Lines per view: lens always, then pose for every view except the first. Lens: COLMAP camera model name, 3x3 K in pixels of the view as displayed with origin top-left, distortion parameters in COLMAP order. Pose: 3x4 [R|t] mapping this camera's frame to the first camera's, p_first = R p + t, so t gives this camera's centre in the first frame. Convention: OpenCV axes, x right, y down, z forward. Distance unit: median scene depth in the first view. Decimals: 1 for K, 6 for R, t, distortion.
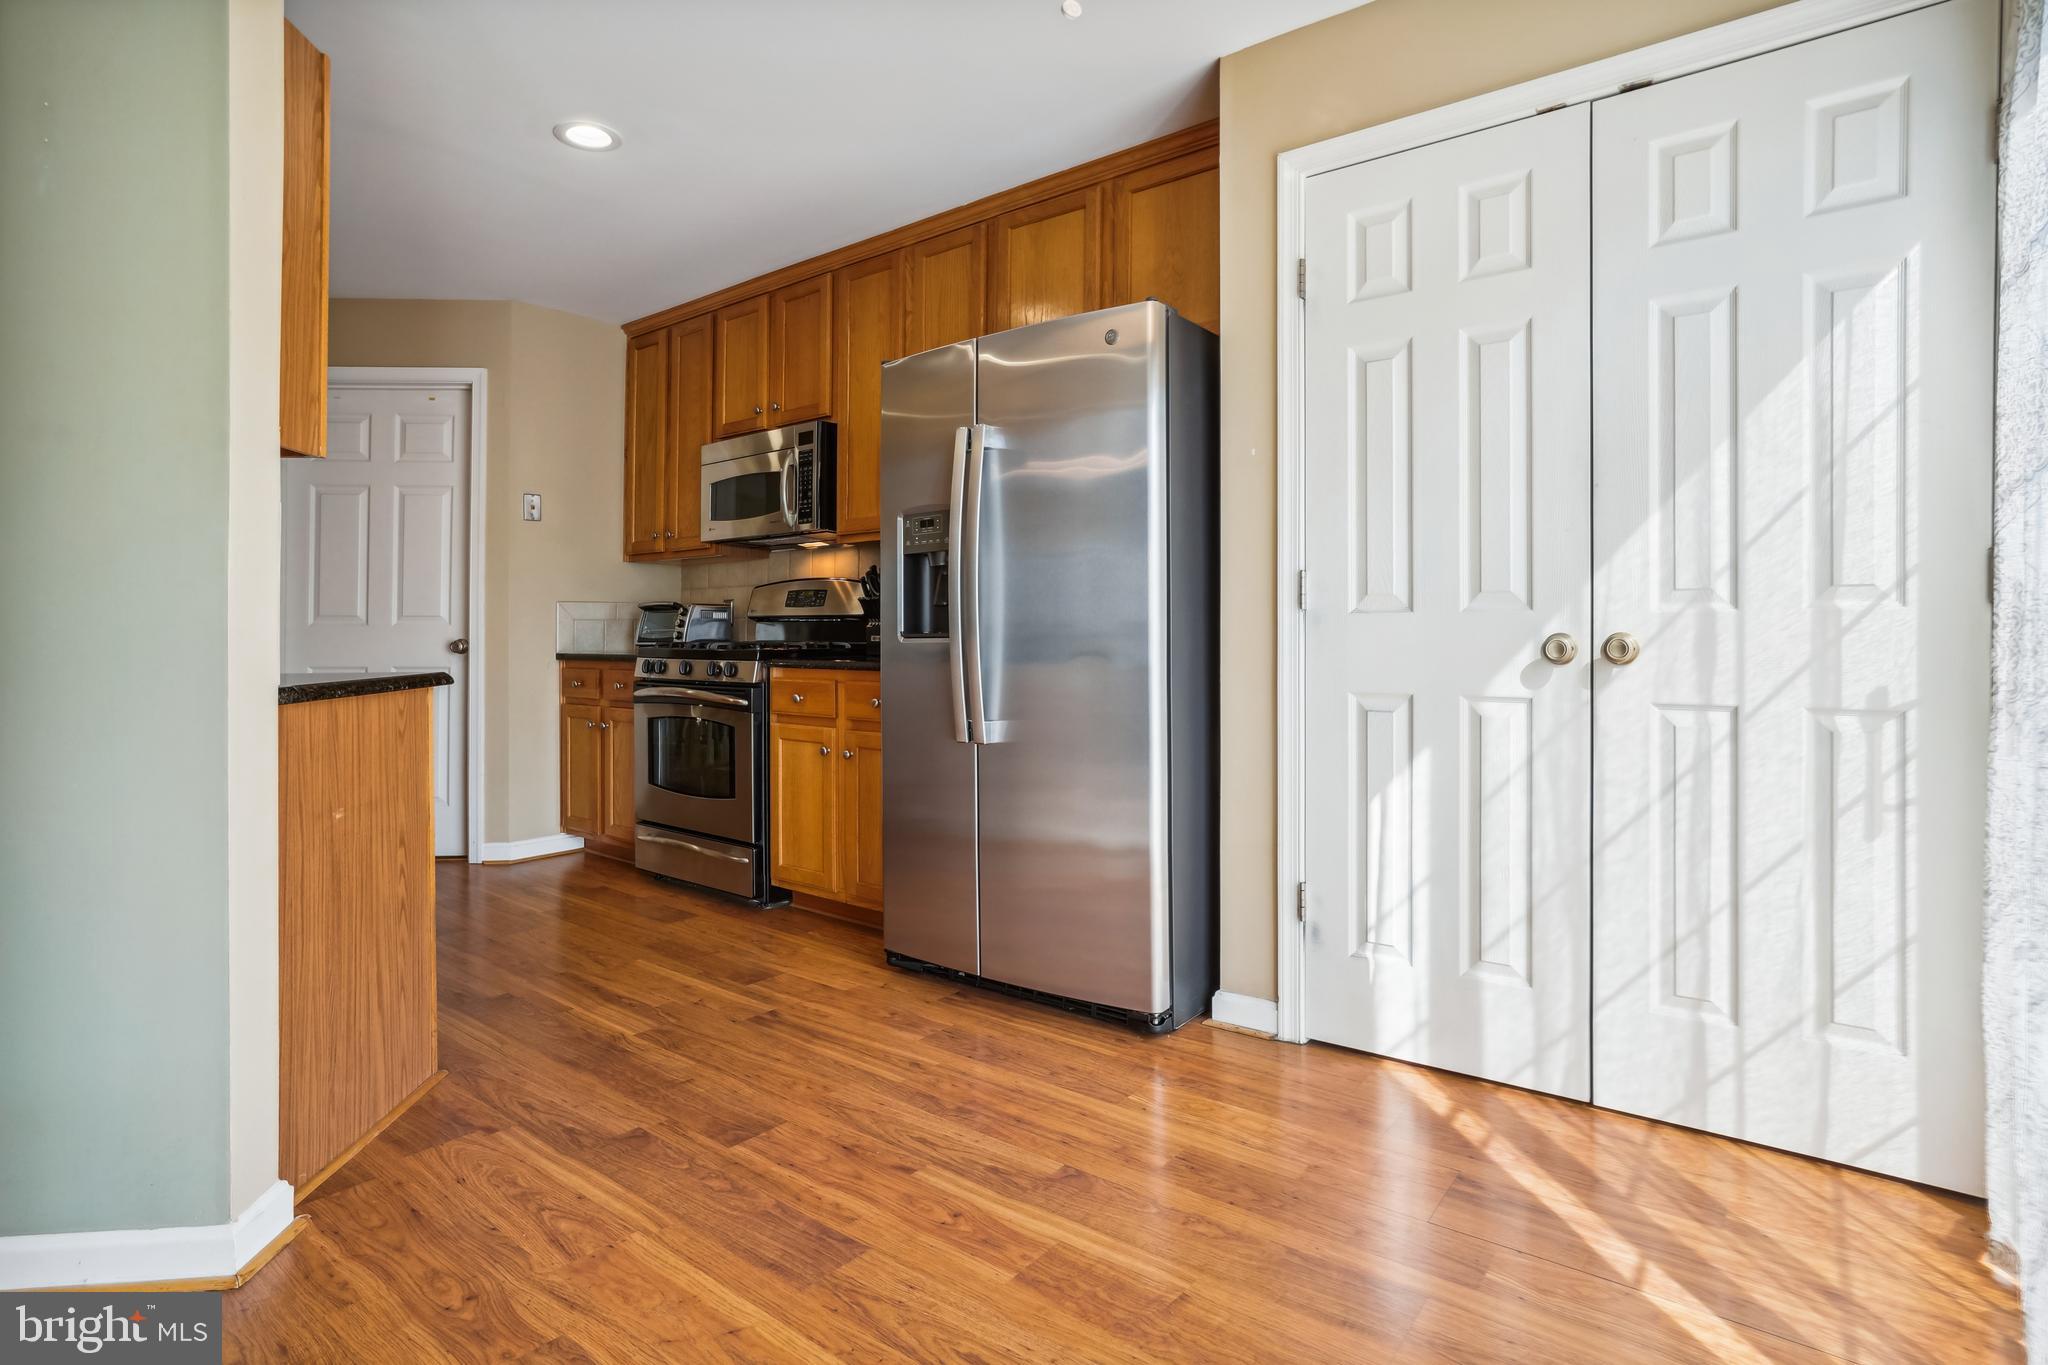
lens RADIAL K [[1051.9, 0, 1035.9], [0, 1051.9, 643.7], [0, 0, 1]] dist [-0.081965, 0.052765]
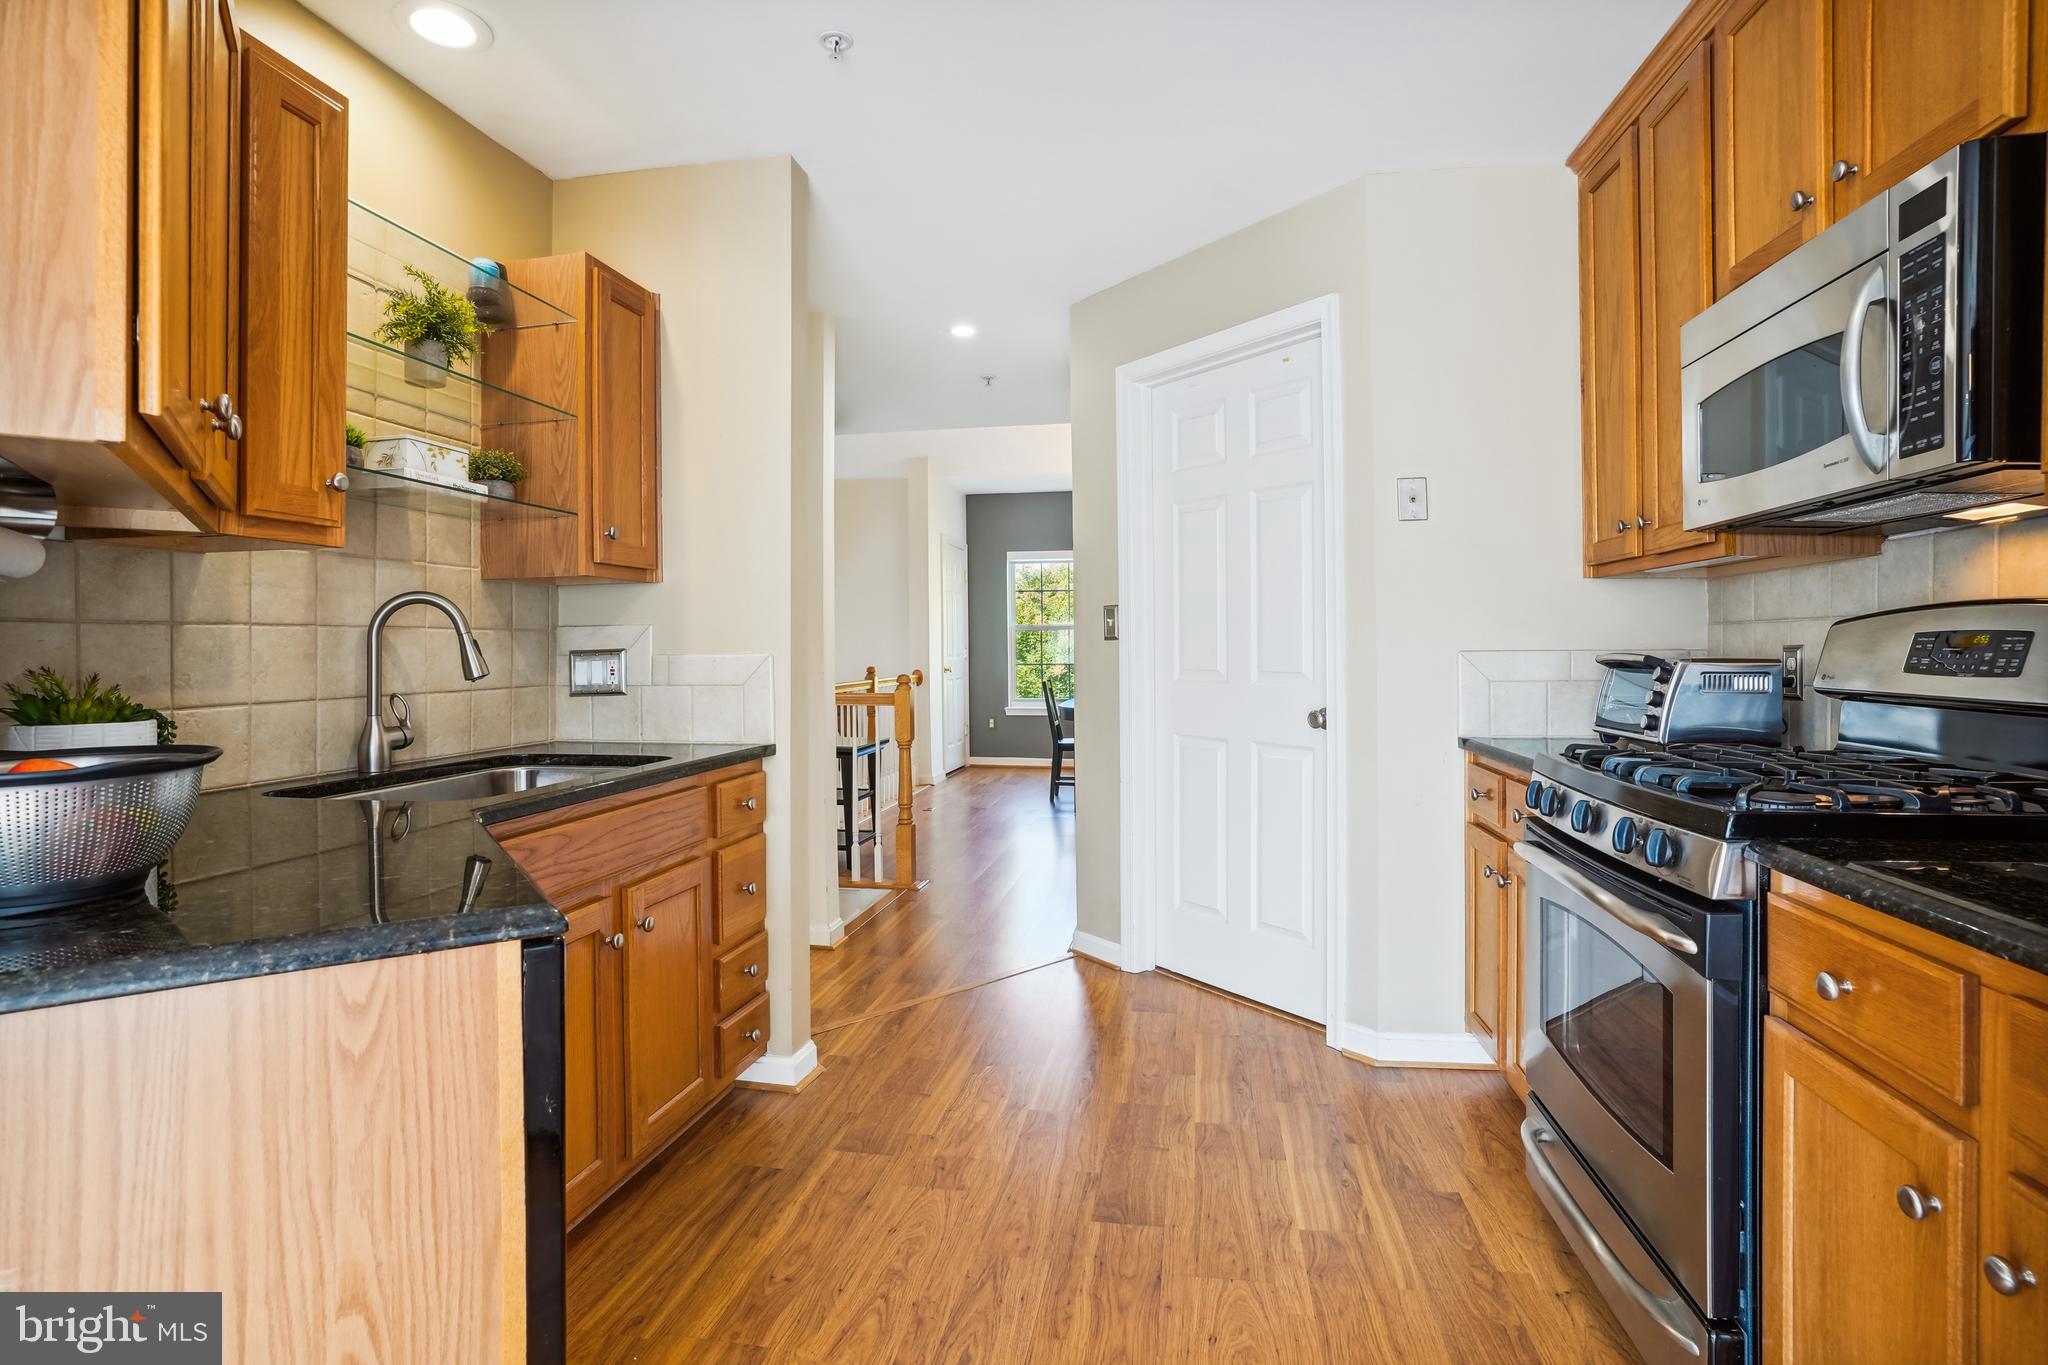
lens RADIAL K [[1051.9, 0, 1035.9], [0, 1051.9, 643.7], [0, 0, 1]] dist [-0.081965, 0.052765]
pose [[0.486556, -0.004793, -0.873636, -0.058130], [-0.002109, 0.999976, -0.006661, -0.042724], [0.873647, 0.005084, 0.486534, 0.513557]]
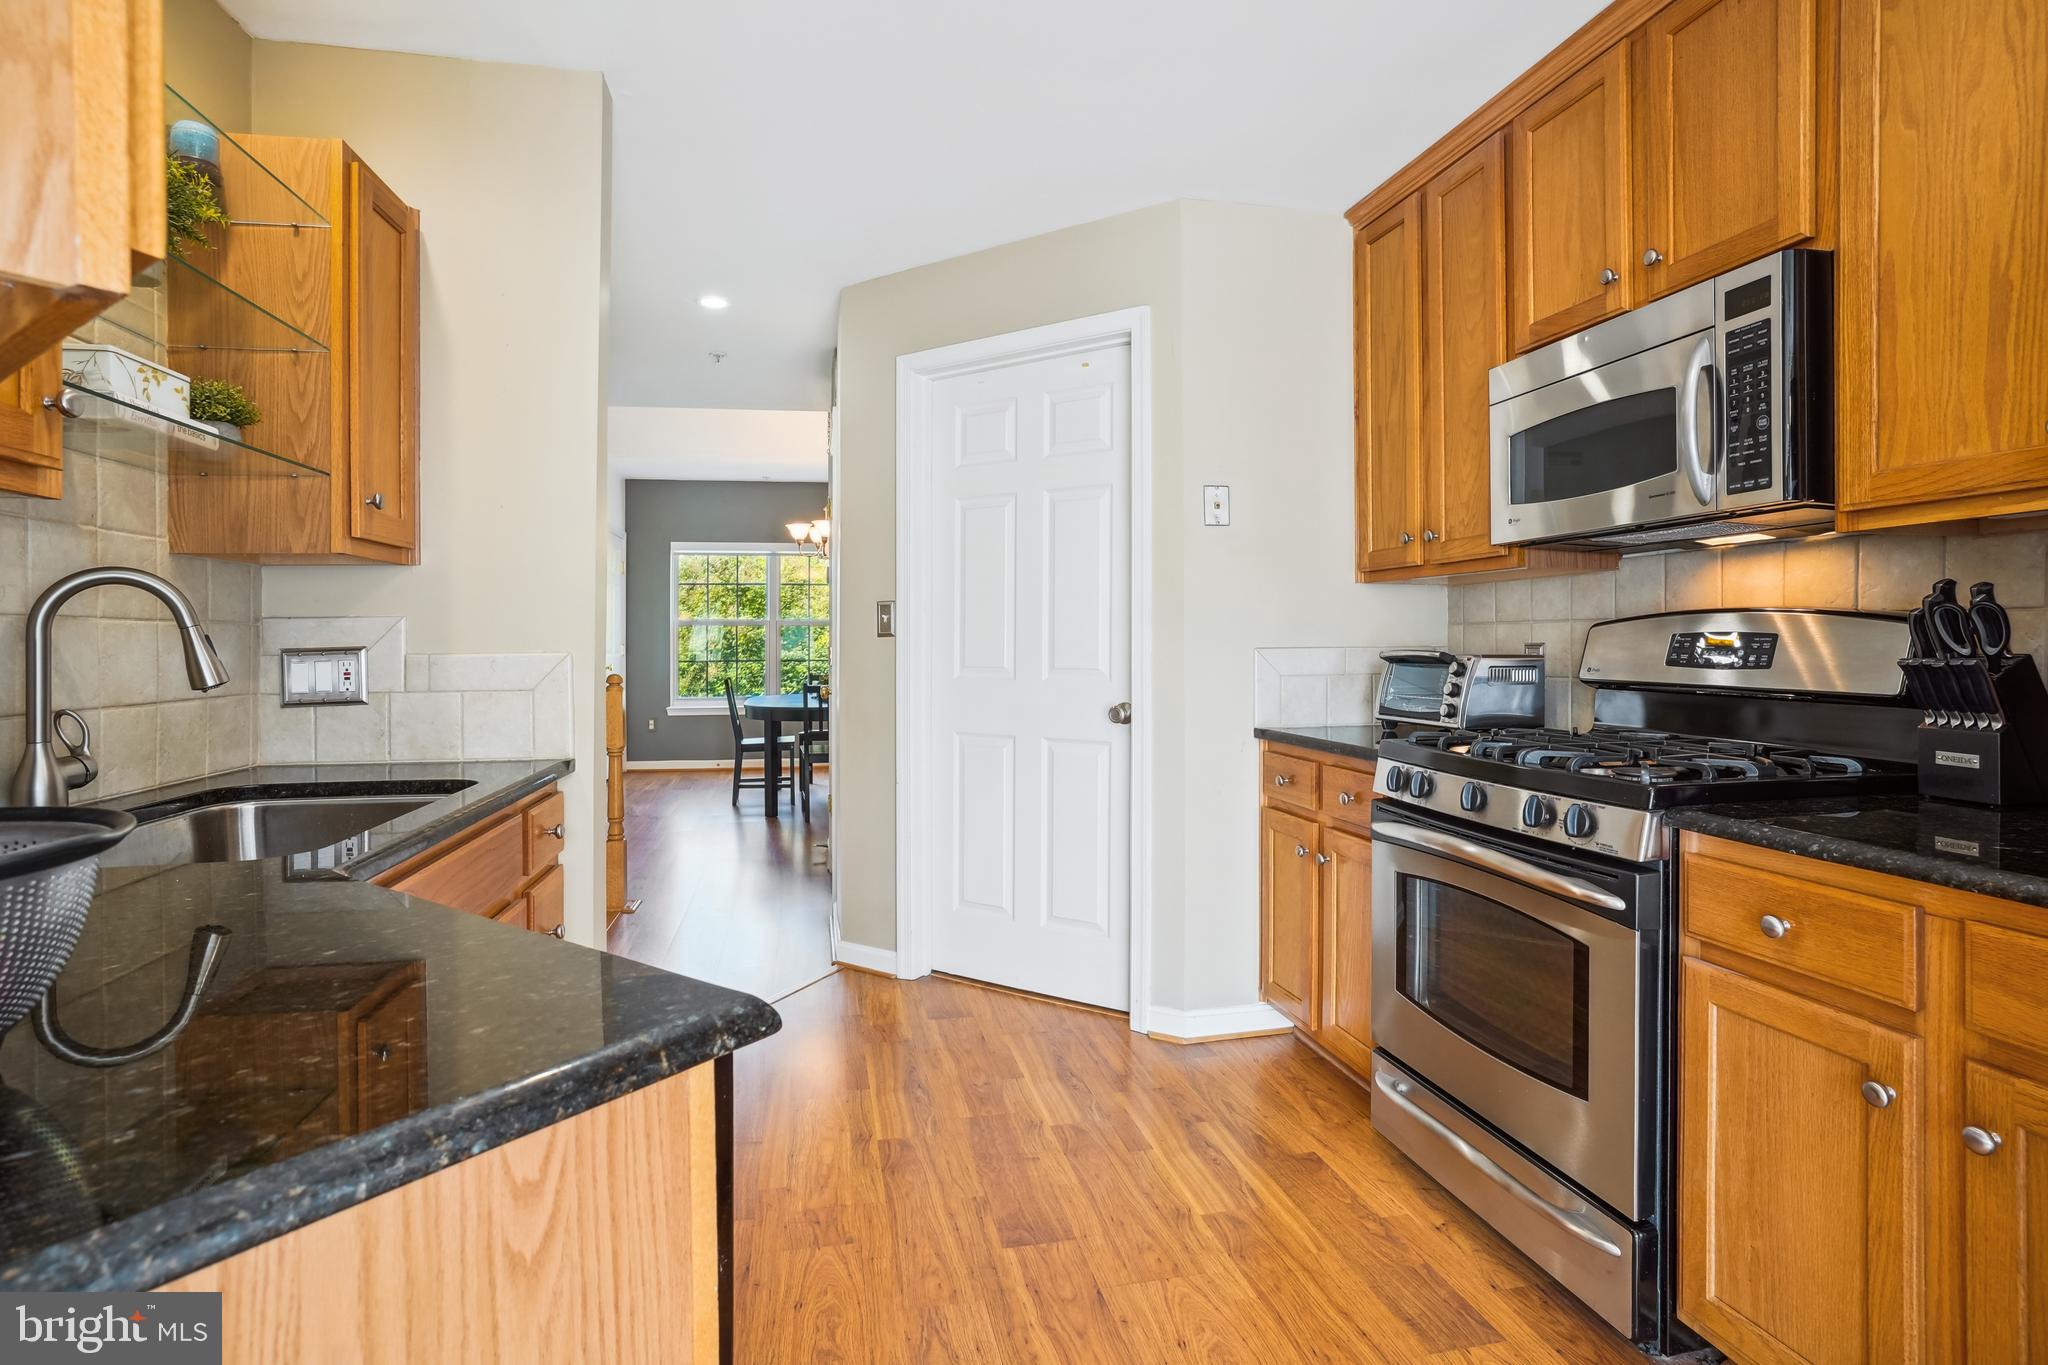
lens RADIAL K [[1037.7, 0, 1034.5], [0, 1037.7, 631.9], [0, 0, 1]] dist [-0.080833, 0.049634]
pose [[0.772483, -0.008078, -0.634984, -0.165547], [-0.001693, 0.999889, -0.014779, -0.043565], [0.635033, 0.012491, 0.772384, 0.431439]]
